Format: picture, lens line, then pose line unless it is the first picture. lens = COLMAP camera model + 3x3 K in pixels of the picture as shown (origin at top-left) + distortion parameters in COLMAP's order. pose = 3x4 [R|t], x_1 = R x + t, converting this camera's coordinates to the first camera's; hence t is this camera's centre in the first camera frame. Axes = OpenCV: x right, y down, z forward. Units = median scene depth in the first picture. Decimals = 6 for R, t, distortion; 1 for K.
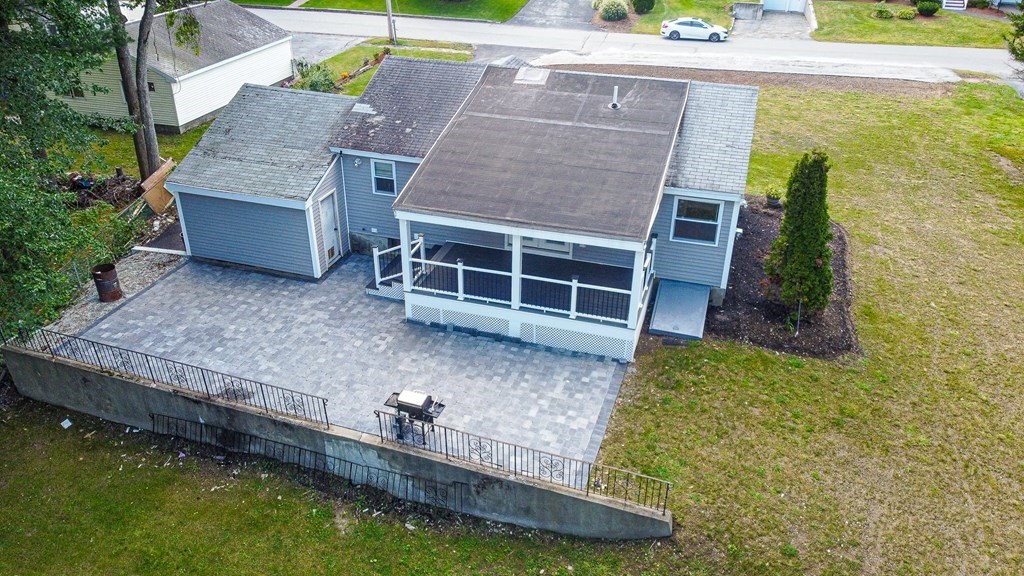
lens RADIAL K [[767.0, 0, 512.6], [0, 767.0, 286.7], [0, 0, 1]] dist [-0.018865, 0.005782]
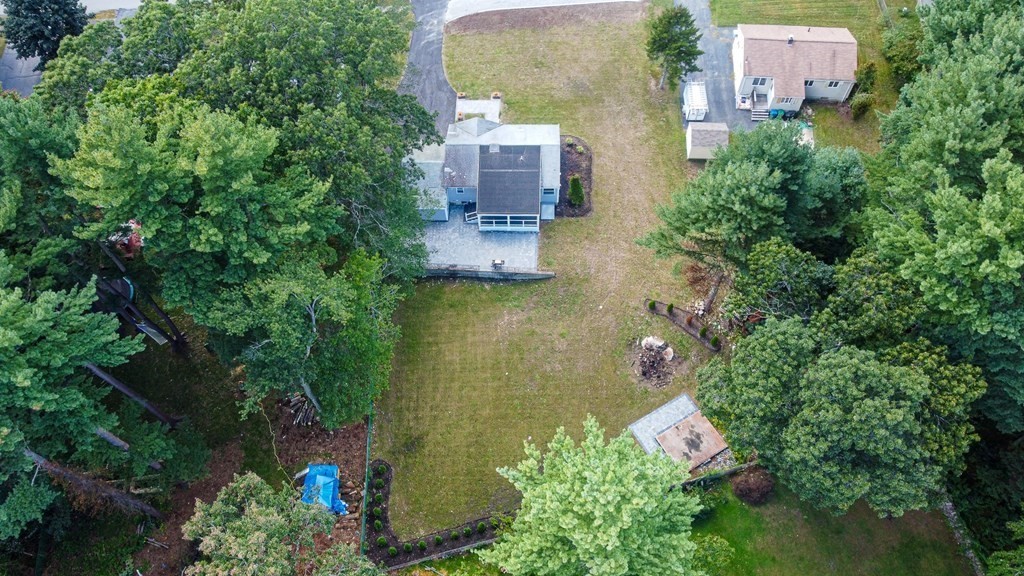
lens RADIAL K [[767.0, 0, 512.9], [0, 767.0, 287.7], [0, 0, 1]] dist [-0.018865, 0.005782]
pose [[0.961937, -0.251446, 0.107013, -0.473961], [0.153897, 0.822061, 0.548207, -1.853126], [-0.225816, -0.510872, 0.829468, -2.430593]]
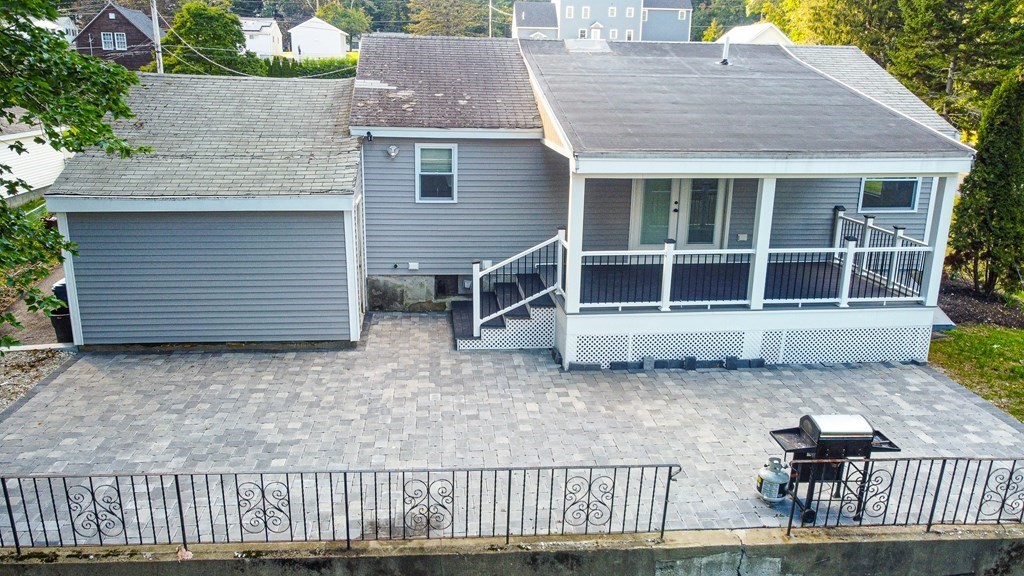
lens RADIAL K [[767.0, 0, 507.6], [0, 767.0, 292.1], [0, 0, 1]] dist [-0.018865, 0.005782]
pose [[0.920569, -0.104156, 0.376436, -0.408309], [0.186145, 0.964289, -0.188406, 0.093158], [-0.343370, 0.243512, 0.907083, 0.483395]]
